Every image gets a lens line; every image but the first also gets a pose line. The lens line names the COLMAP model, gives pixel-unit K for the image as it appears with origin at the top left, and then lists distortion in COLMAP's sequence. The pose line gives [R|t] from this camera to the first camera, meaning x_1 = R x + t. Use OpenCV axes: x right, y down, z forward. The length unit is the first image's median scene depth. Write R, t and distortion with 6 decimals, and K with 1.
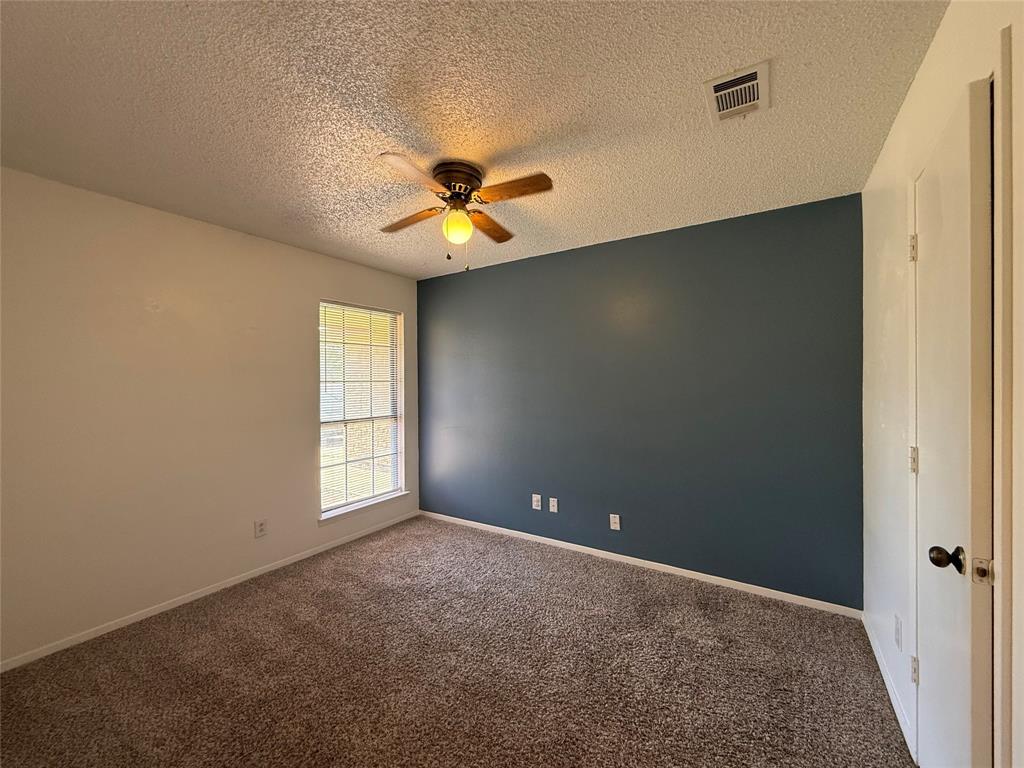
lens RADIAL K [[408.6, 0, 512.0], [0, 408.6, 382.9], [0, 0, 1]] dist [-0.001513, 0.000830]
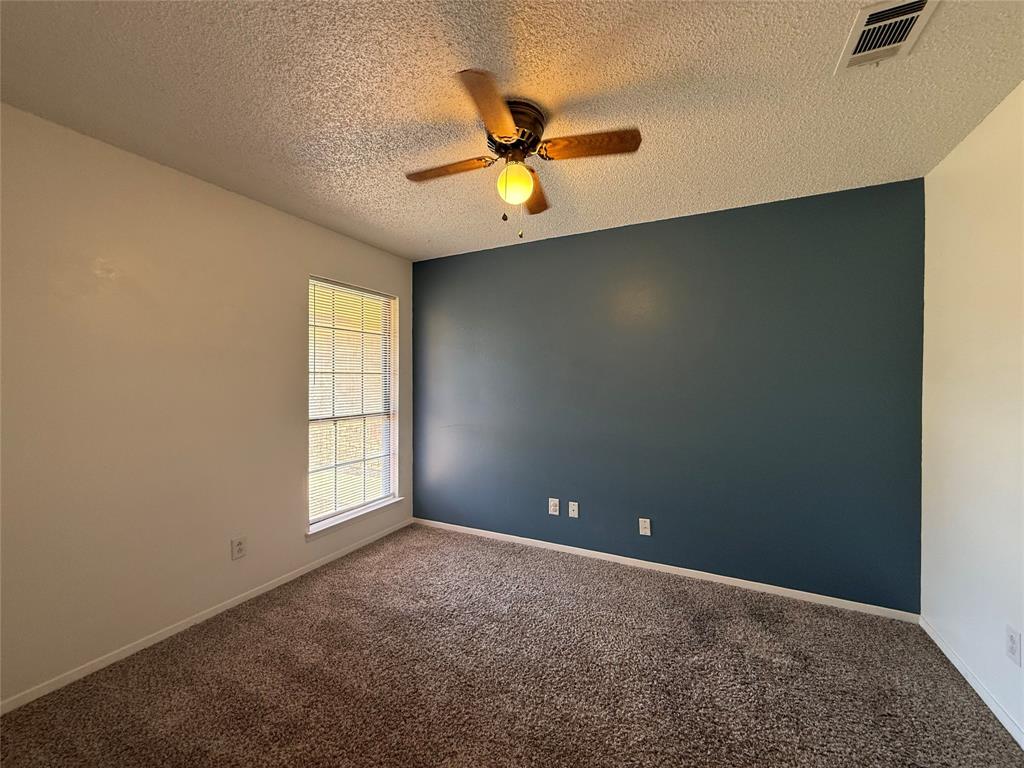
lens RADIAL K [[408.6, 0, 512.2], [0, 408.6, 382.6], [0, 0, 1]] dist [-0.001513, 0.000830]
pose [[0.994091, 0.008436, 0.108221, -0.192721], [-0.008594, 0.999963, 0.001000, 0.020284], [-0.108209, -0.001924, 0.994126, 0.147351]]
